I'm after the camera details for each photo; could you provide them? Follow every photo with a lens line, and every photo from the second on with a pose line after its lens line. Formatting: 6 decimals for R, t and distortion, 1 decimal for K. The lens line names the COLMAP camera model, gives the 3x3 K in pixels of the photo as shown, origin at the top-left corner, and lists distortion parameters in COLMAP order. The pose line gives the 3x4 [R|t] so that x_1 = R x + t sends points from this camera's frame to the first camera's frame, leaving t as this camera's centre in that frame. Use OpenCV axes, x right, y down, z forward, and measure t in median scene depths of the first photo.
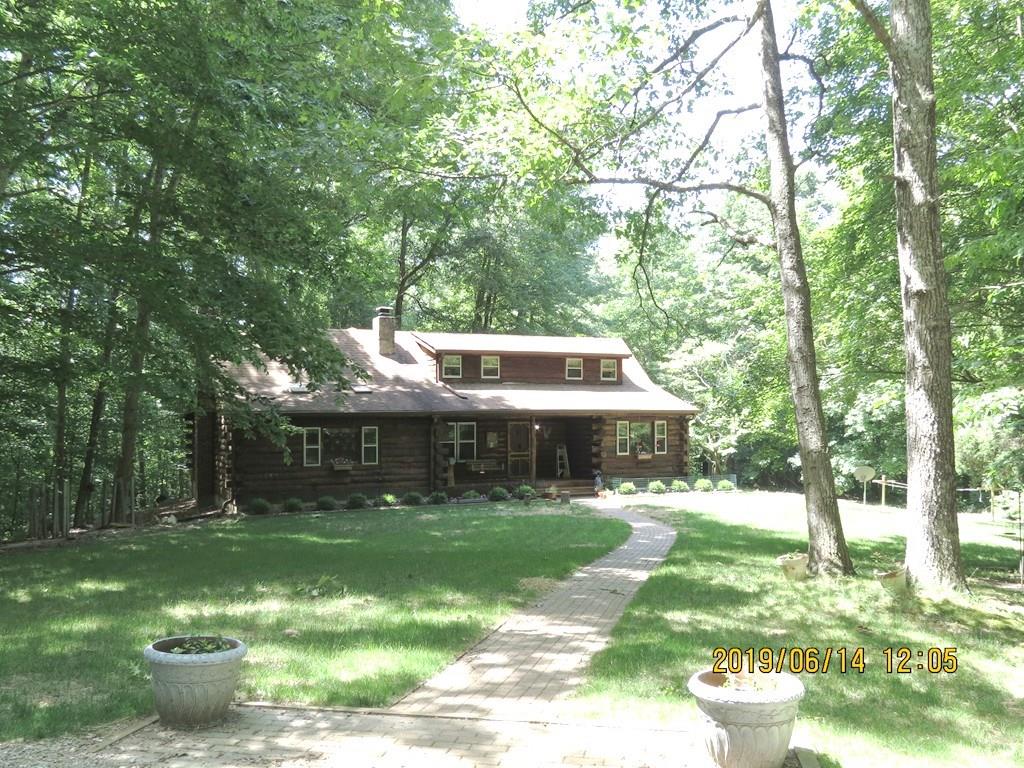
lens RADIAL K [[925.7, 0, 519.5], [0, 925.7, 379.2], [0, 0, 1]] dist [-0.023293, 0.002092]
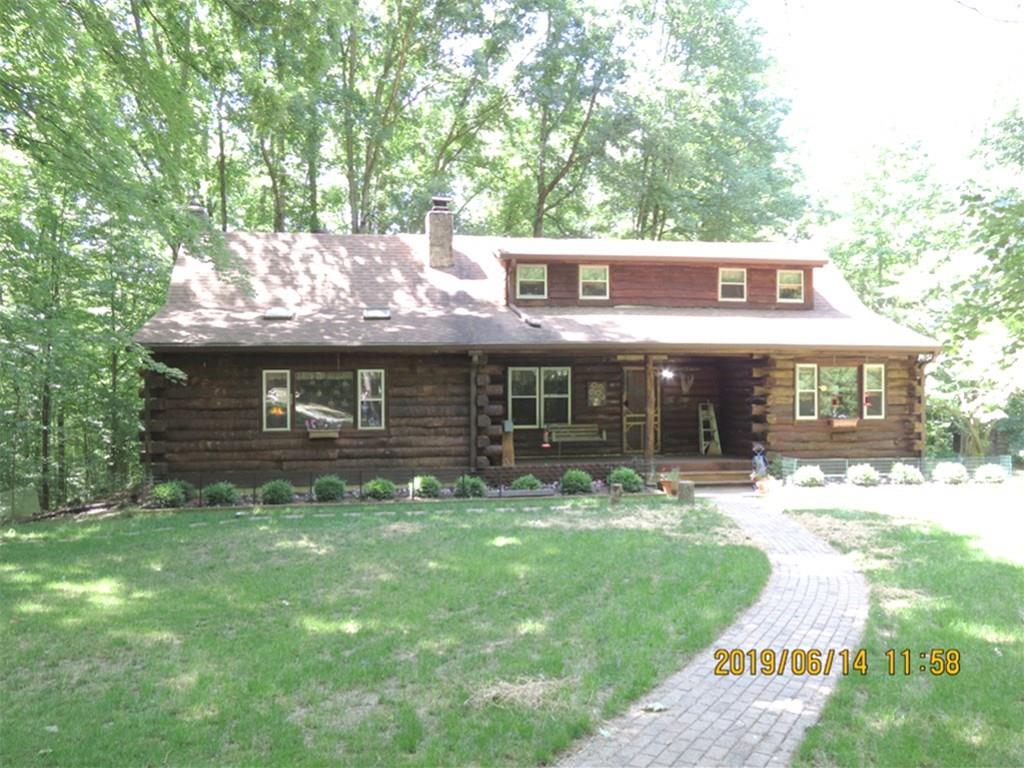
lens RADIAL K [[878.3, 0, 516.2], [0, 878.3, 387.3], [0, 0, 1]] dist [-0.034942, -0.020048]
pose [[0.964348, 0.001988, -0.264631, 0.079983], [0.009752, 0.999026, 0.043040, 0.034176], [0.264458, -0.044086, 0.963389, 0.398908]]
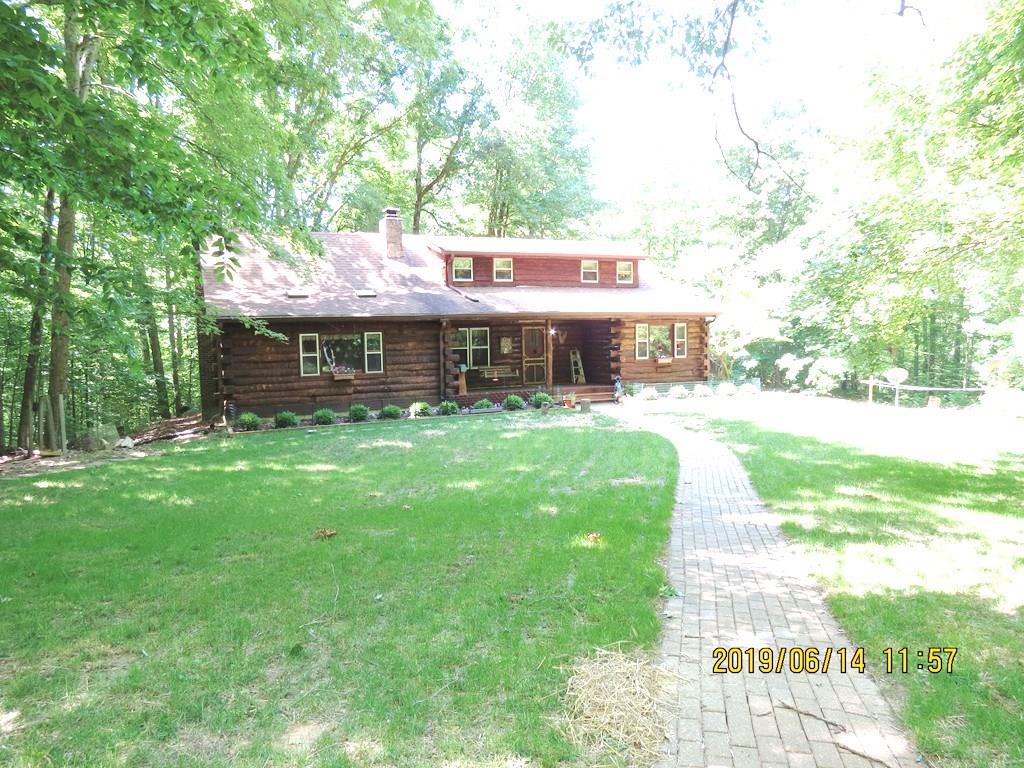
lens RADIAL K [[727.6, 0, 517.6], [0, 727.6, 377.2], [0, 0, 1]] dist [-0.031236, 0.006409]
pose [[0.999780, -0.013041, -0.016429, -0.005577], [0.014665, 0.994579, 0.102949, 0.020731], [0.014997, -0.103167, 0.994551, 0.244881]]
